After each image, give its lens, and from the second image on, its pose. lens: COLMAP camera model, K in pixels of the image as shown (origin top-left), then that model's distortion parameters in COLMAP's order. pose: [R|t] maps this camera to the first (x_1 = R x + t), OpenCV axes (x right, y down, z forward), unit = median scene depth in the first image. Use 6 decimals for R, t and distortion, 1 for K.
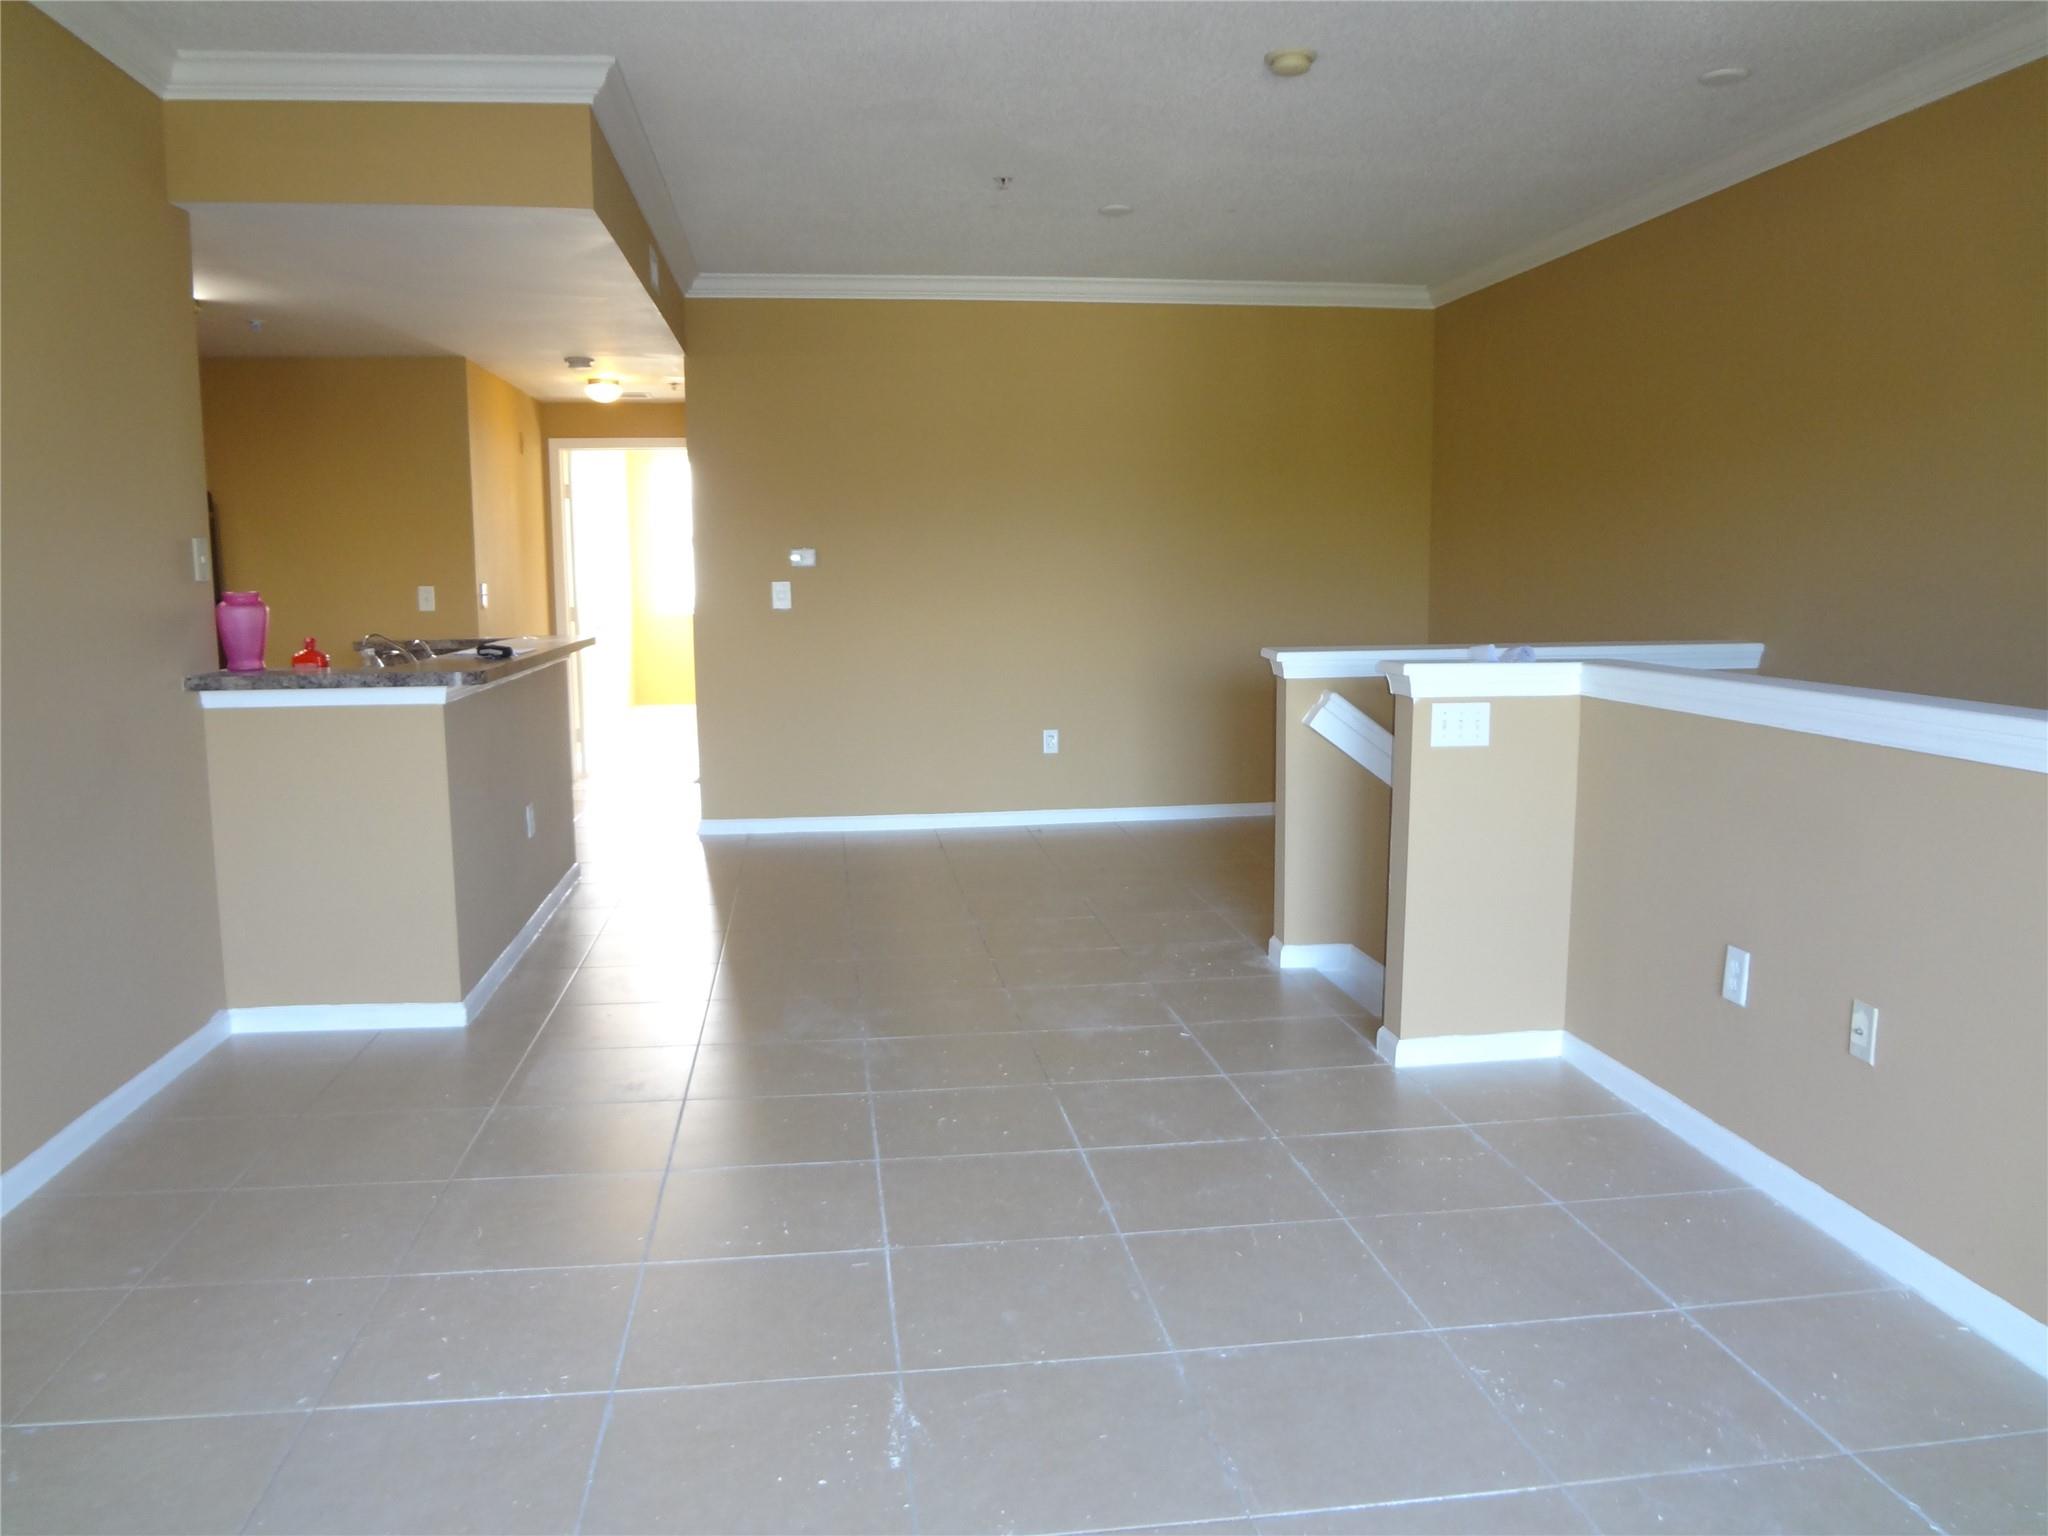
lens RADIAL K [[1580.6, 0, 1017.9], [0, 1580.6, 803.2], [0, 0, 1]] dist [-0.000006, -0.004094]
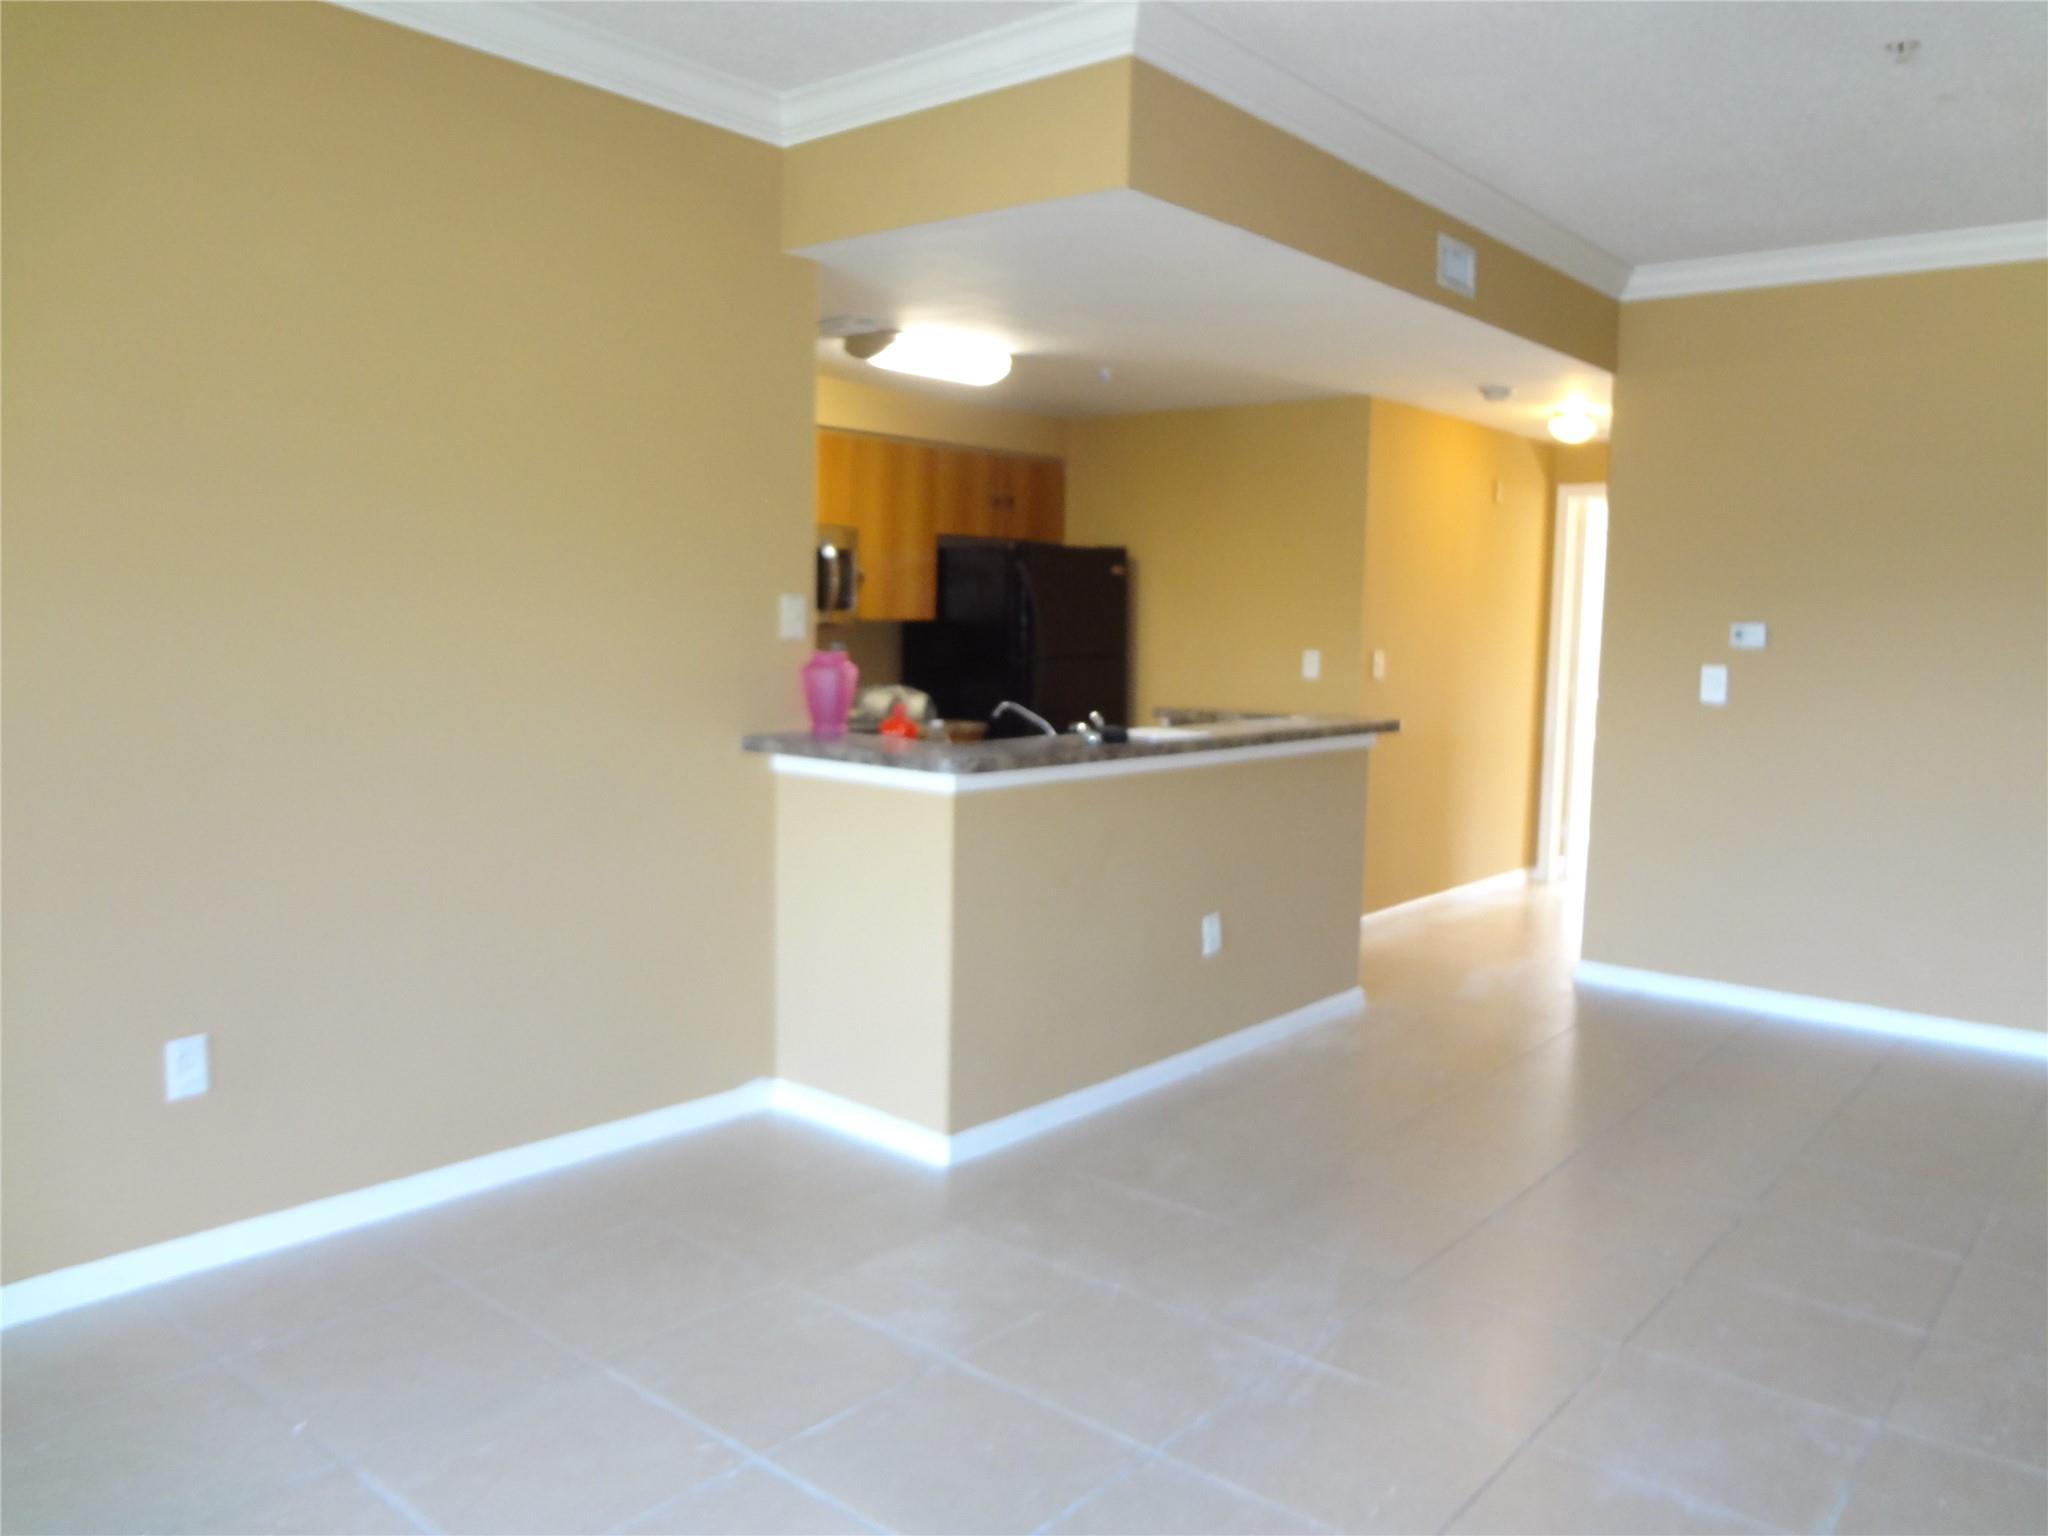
lens RADIAL K [[1580.6, 0, 1017.9], [0, 1580.6, 803.2], [0, 0, 1]] dist [-0.000006, -0.004094]
pose [[0.693383, 0.114552, -0.711406, 0.185859], [-0.137178, 0.990212, 0.025743, -0.058145], [0.707391, 0.079739, 0.702310, 0.286964]]
